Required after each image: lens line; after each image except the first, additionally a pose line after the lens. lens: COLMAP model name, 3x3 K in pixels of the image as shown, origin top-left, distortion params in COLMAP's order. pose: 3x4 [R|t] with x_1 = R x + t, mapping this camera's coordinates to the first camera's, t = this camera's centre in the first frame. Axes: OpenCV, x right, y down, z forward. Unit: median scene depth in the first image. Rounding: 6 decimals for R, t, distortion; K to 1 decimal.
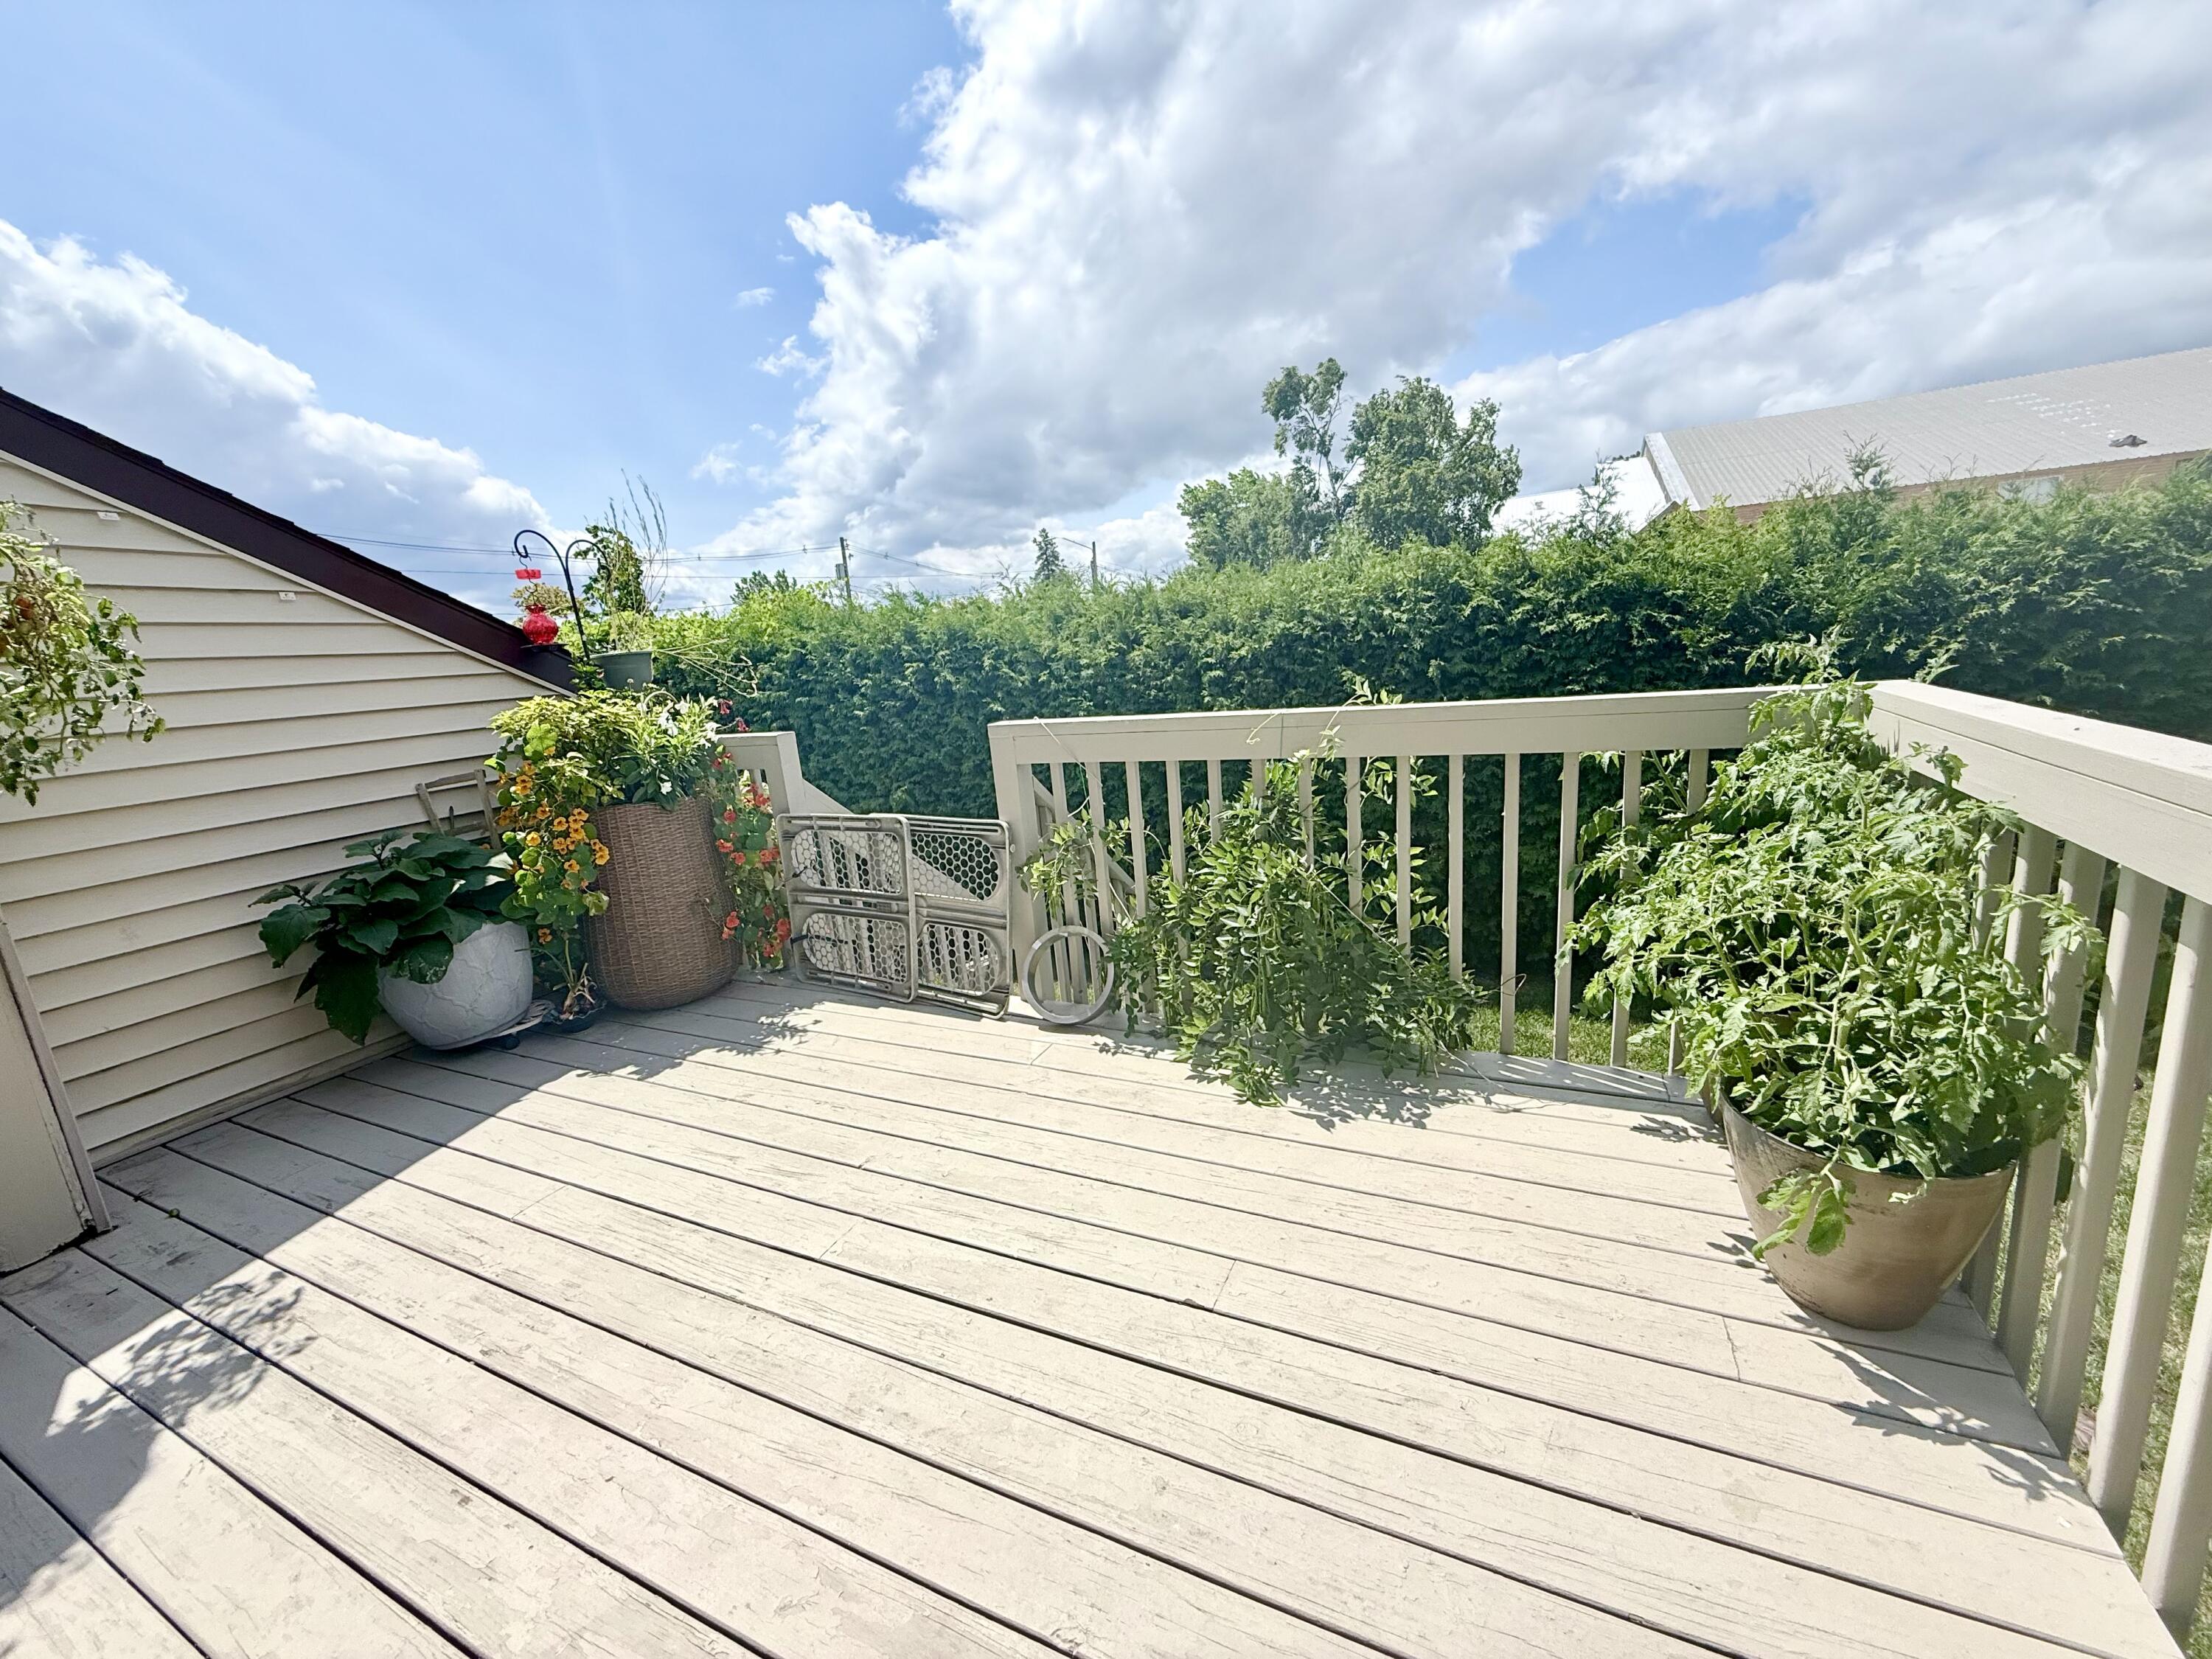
lens RADIAL K [[879.6, 0, 1110.7], [0, 879.6, 831.8], [0, 0, 1]] dist [0.003159, -0.000873]
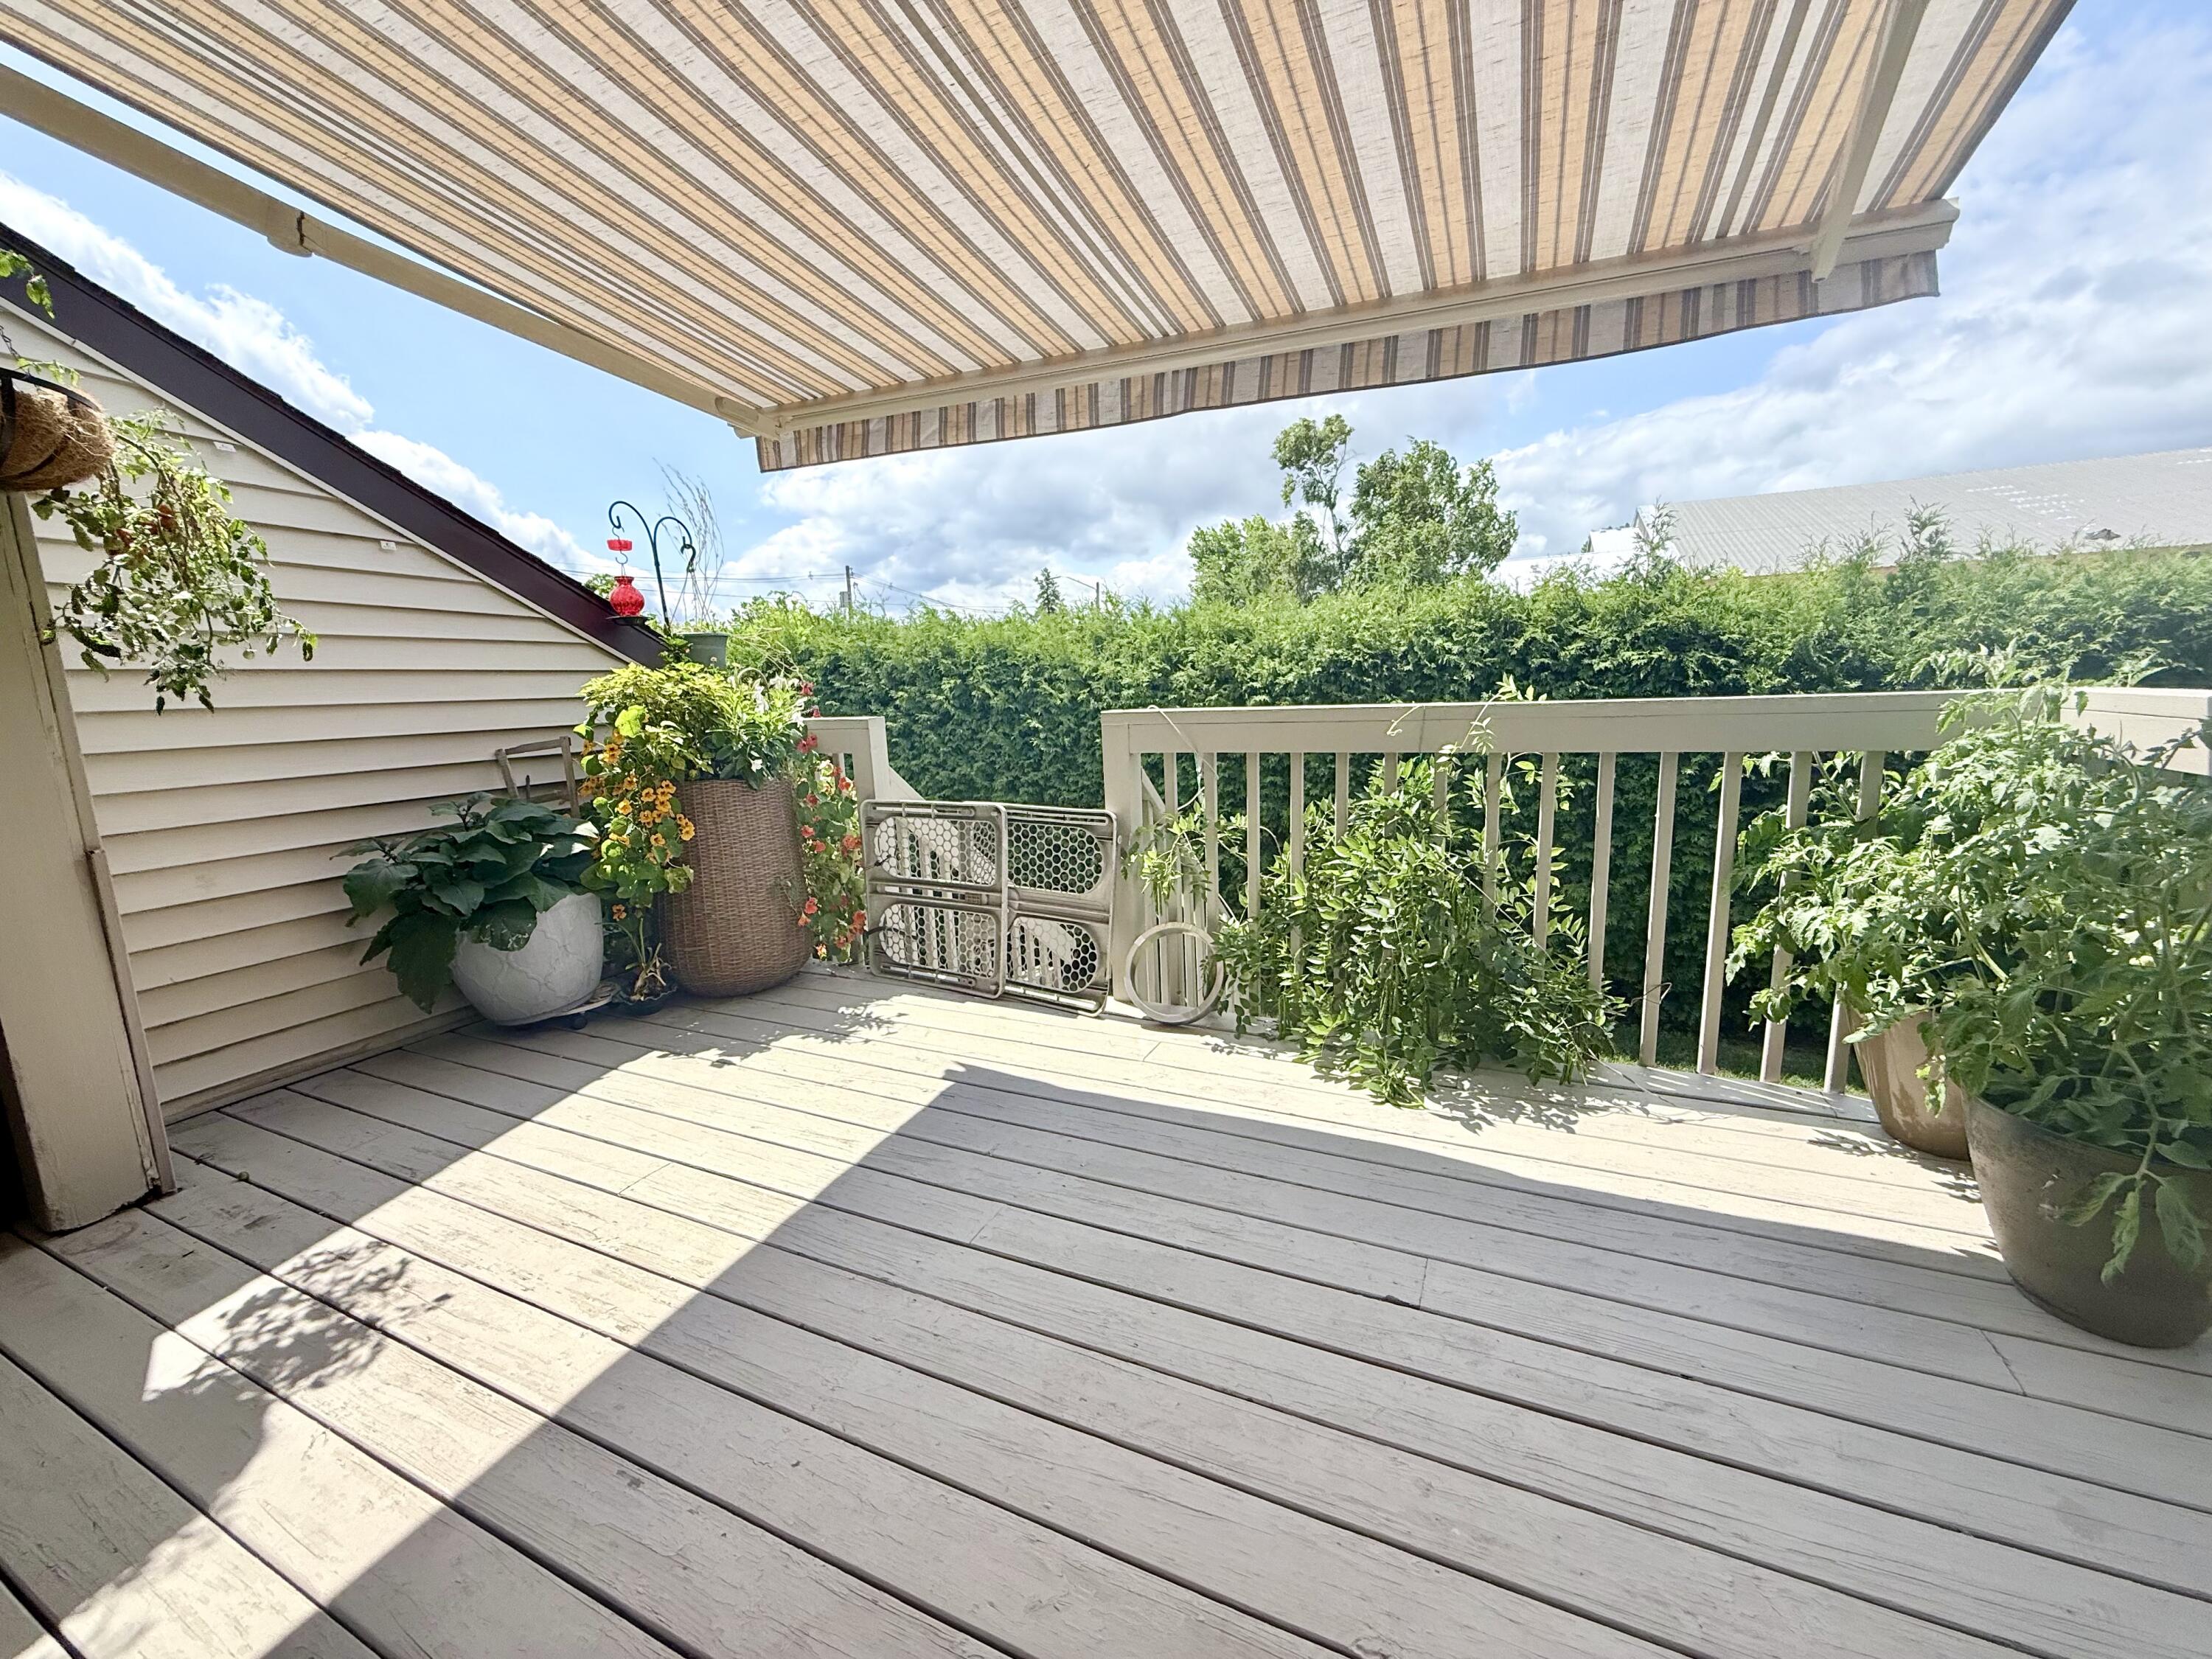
lens RADIAL K [[879.6, 0, 1110.2], [0, 879.6, 831.0], [0, 0, 1]] dist [0.003159, -0.000873]
pose [[0.998828, 0.045169, 0.017410, -0.161869], [-0.044311, 0.997918, -0.046864, 0.063569], [-0.019490, 0.046037, 0.998750, 0.034172]]
